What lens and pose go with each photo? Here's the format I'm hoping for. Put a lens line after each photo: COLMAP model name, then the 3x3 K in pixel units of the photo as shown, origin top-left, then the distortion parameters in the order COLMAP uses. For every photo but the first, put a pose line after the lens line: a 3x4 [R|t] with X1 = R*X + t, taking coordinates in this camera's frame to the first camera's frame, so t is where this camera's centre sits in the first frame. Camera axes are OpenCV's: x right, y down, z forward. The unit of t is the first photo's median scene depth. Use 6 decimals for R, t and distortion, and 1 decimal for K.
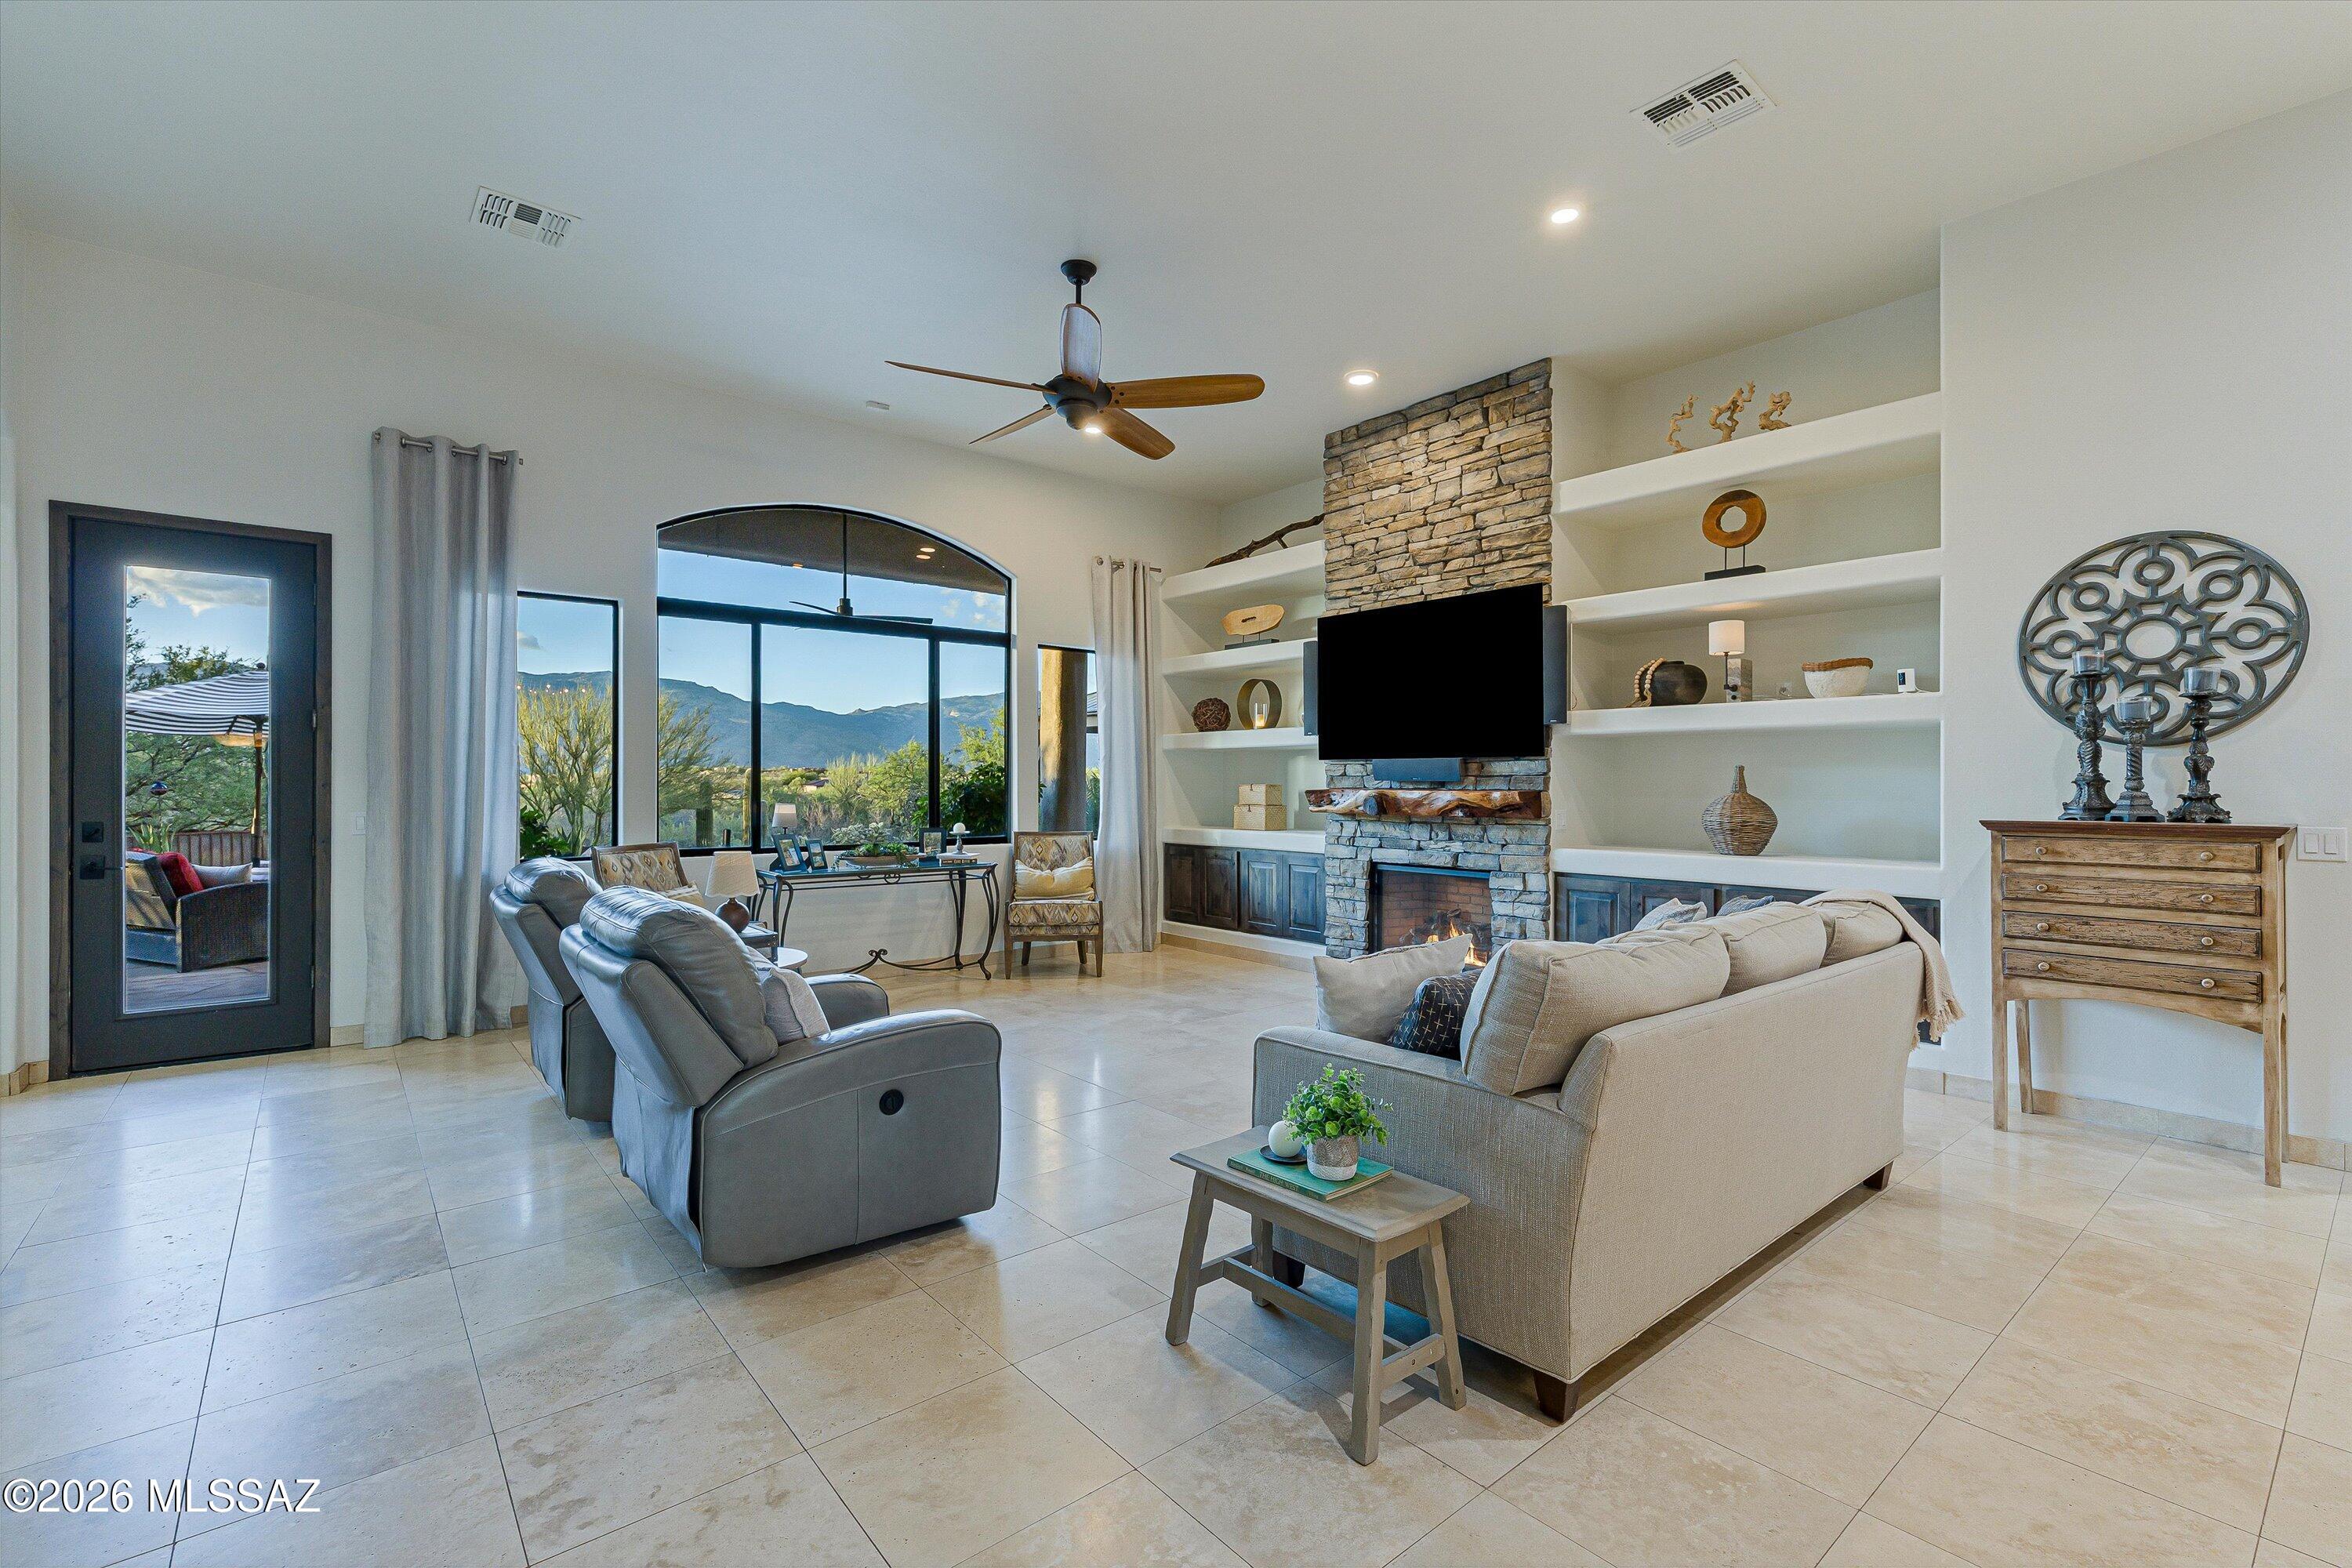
lens RADIAL K [[1039.8, 0, 1178.0], [0, 1039.8, 778.9], [0, 0, 1]] dist [0.001621, -0.000468]
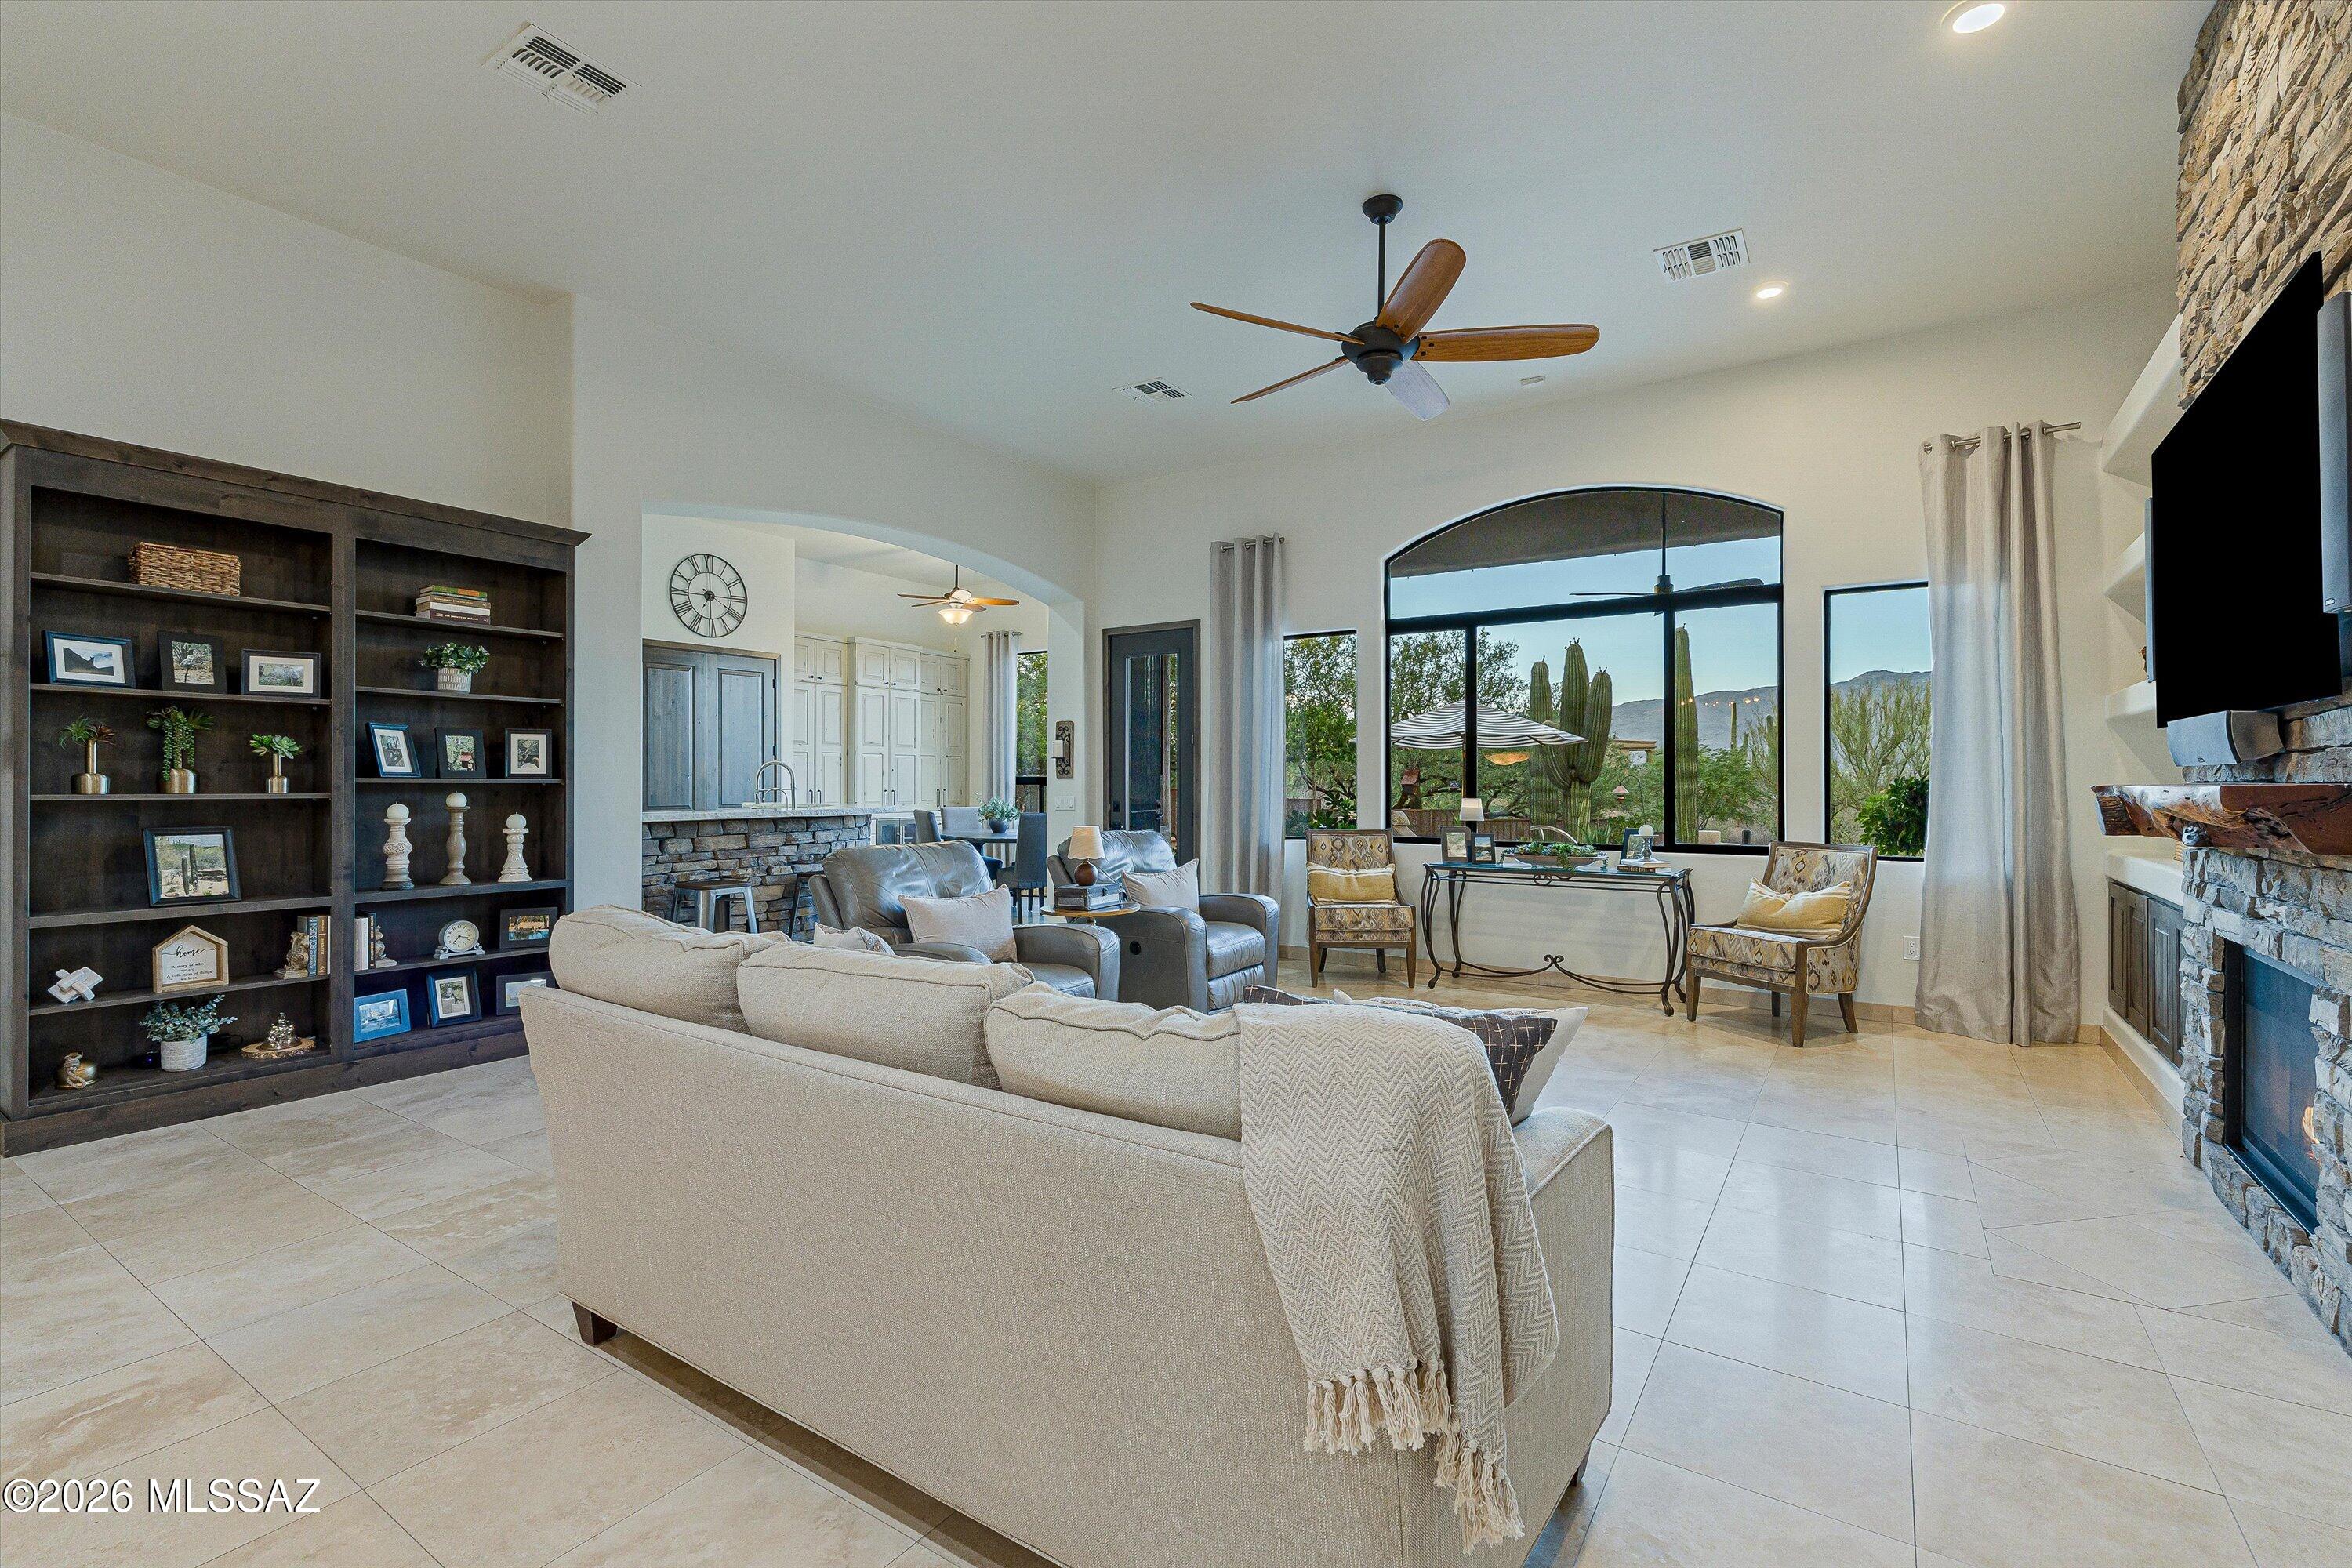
lens RADIAL K [[1039.8, 0, 1186.0], [0, 1039.8, 774.4], [0, 0, 1]] dist [0.001621, -0.000468]
pose [[0.290484, -0.009874, -0.956829, 0.489782], [0.000721, 0.999949, -0.010100, 0.009818], [0.956880, 0.002244, 0.290476, 0.390341]]
